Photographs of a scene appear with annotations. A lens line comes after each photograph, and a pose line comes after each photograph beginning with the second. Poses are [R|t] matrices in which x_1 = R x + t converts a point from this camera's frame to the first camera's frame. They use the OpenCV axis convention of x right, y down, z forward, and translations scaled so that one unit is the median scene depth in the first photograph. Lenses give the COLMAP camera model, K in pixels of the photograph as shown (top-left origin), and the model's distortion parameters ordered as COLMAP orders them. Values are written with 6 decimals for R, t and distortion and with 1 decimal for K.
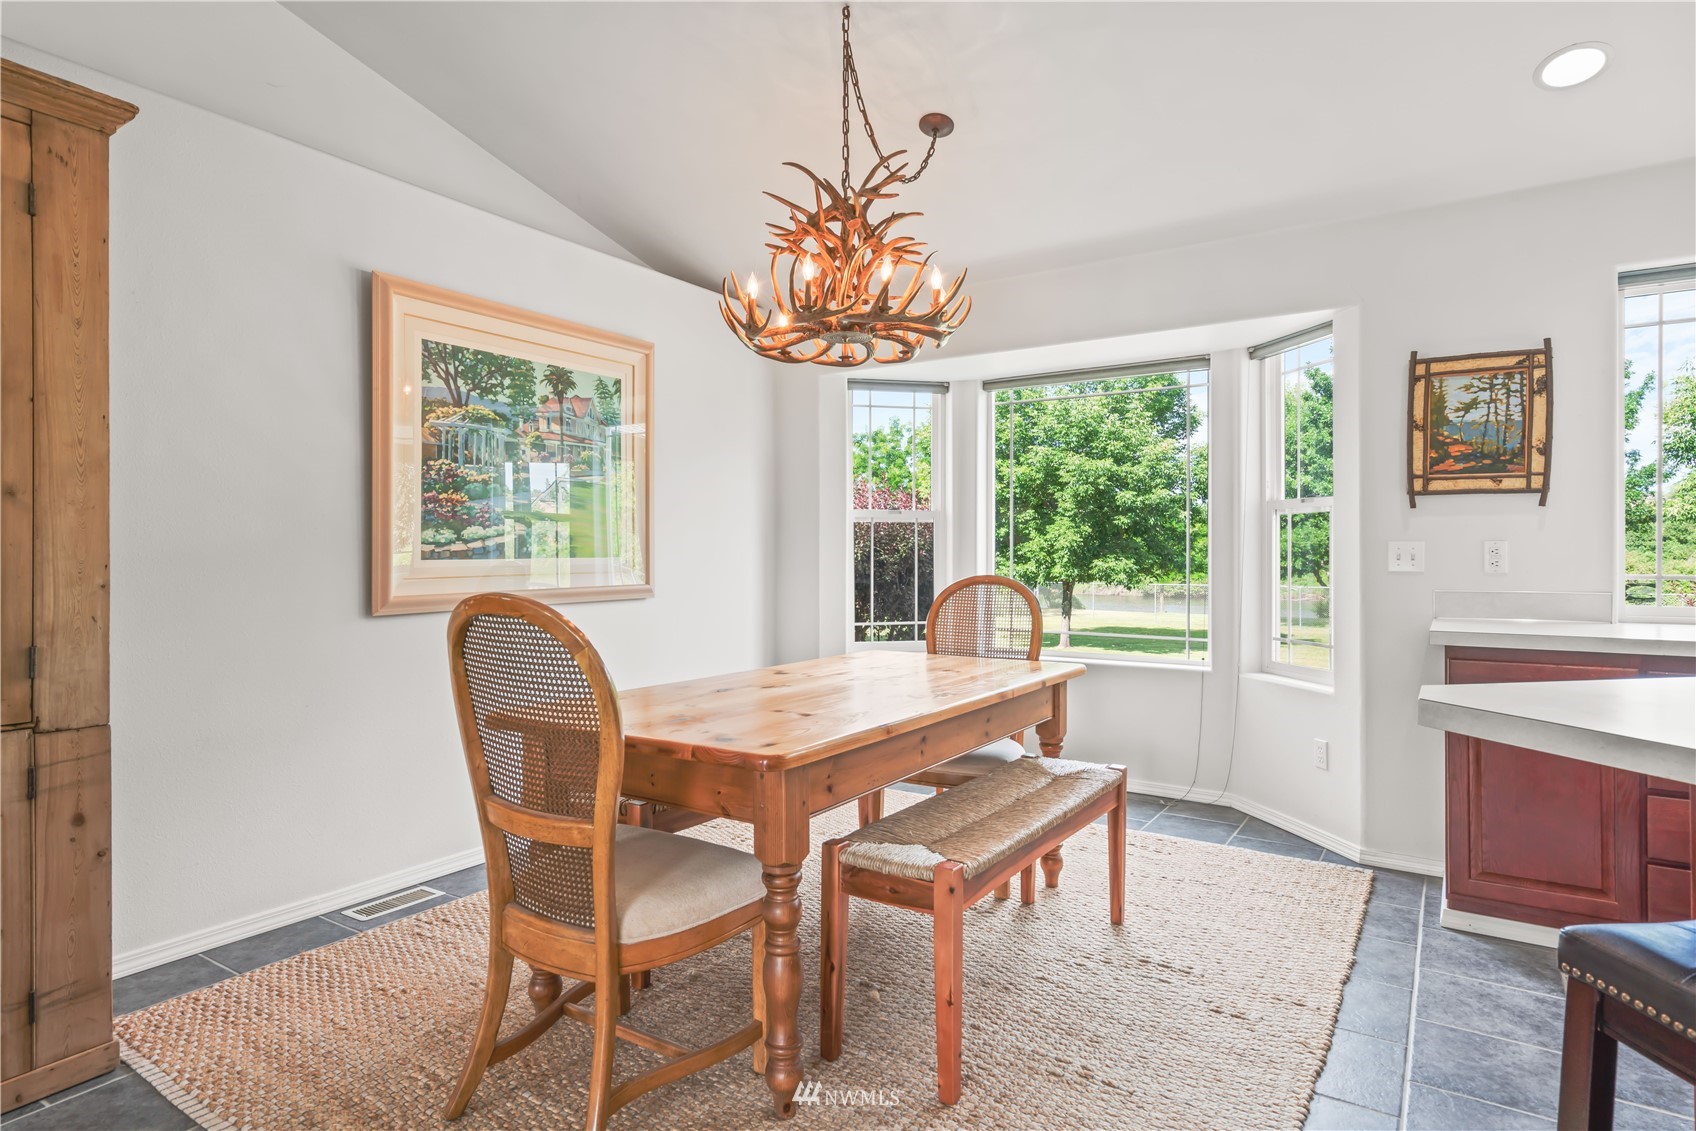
lens RADIAL K [[923.2, 0, 853.2], [0, 923.2, 553.5], [0, 0, 1]] dist [0.001027, 0.000794]
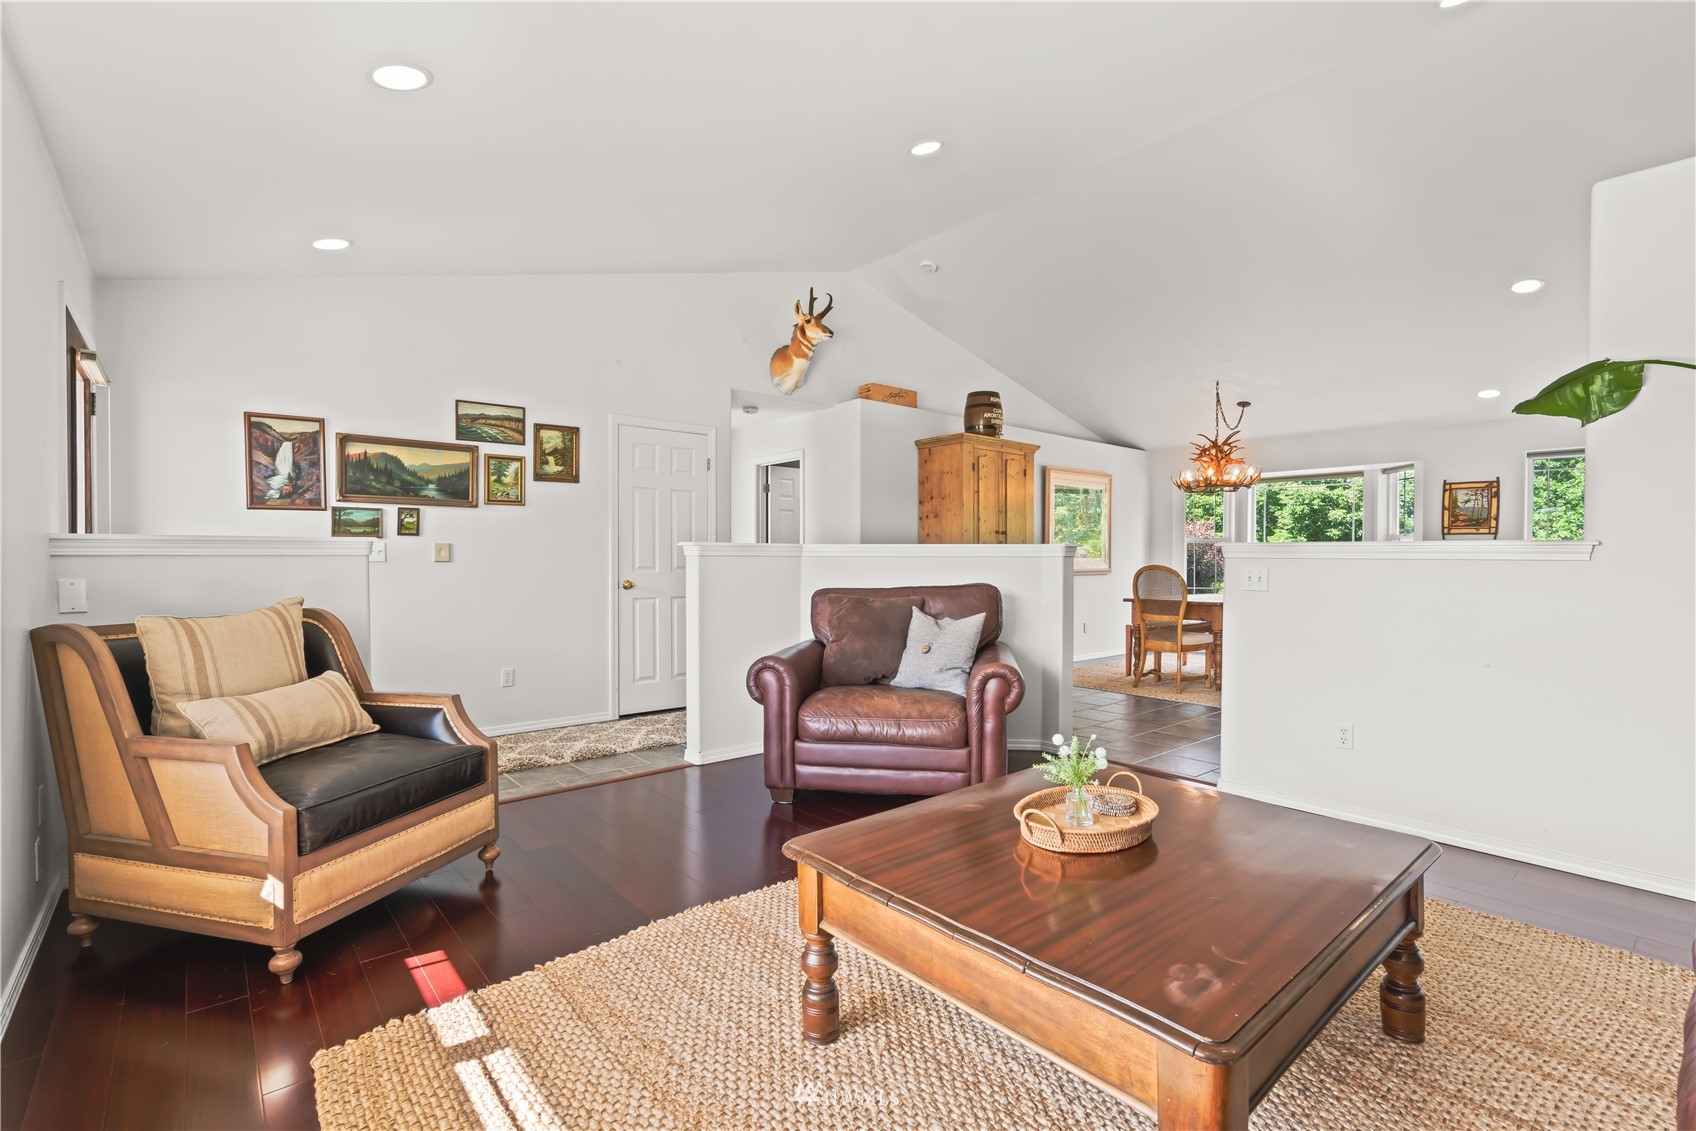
lens RADIAL K [[779.9, 0, 840.0], [0, 779.9, 566.2], [0, 0, 1]] dist [-0.000730, -0.000424]
pose [[0.958949, 0.006170, -0.283512, -0.407999], [-0.003140, 0.999933, 0.011139, 0.006279], [0.283562, -0.009791, 0.958904, -1.605504]]
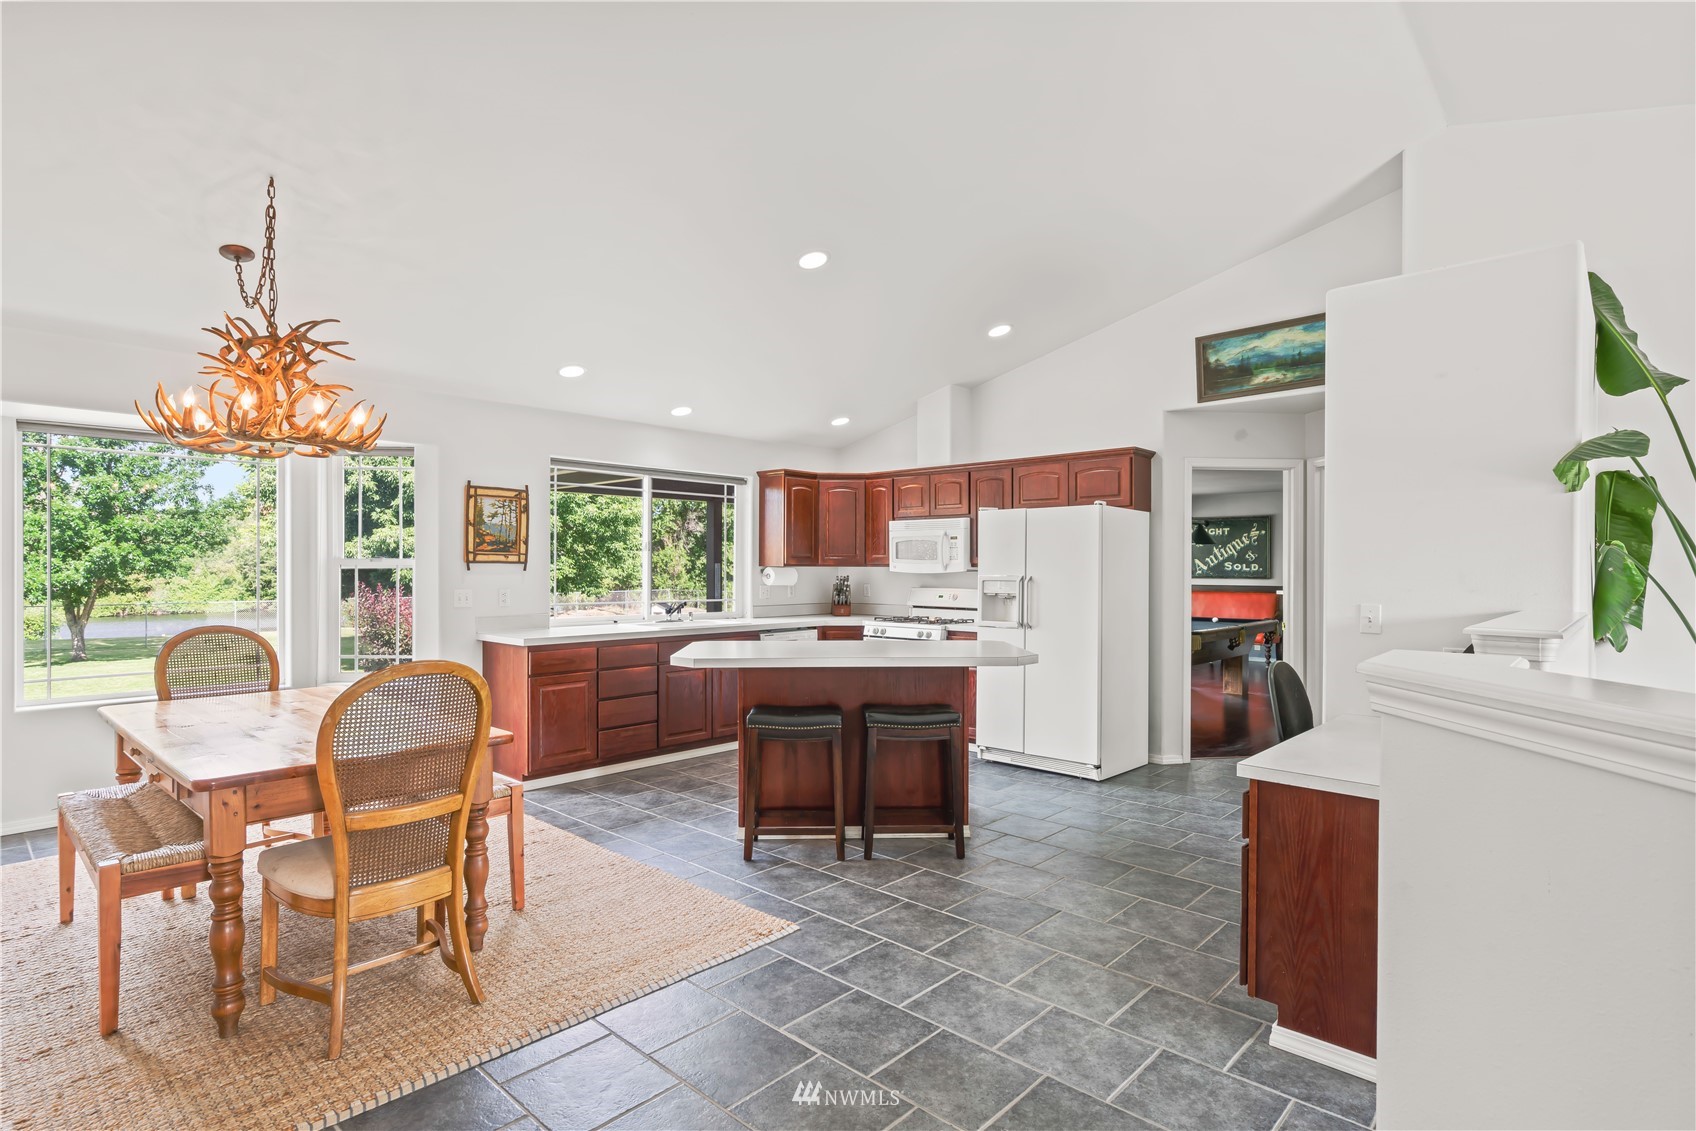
lens RADIAL K [[851.3, 0, 848.0], [0, 851.3, 565.5], [0, 0, 1]] dist [-0.000827, -0.000111]
pose [[0.158778, 0.003031, 0.987310, -0.866239], [-0.000256, 0.999995, -0.003029, -0.053964], [-0.987314, 0.000229, 0.158778, 0.039739]]
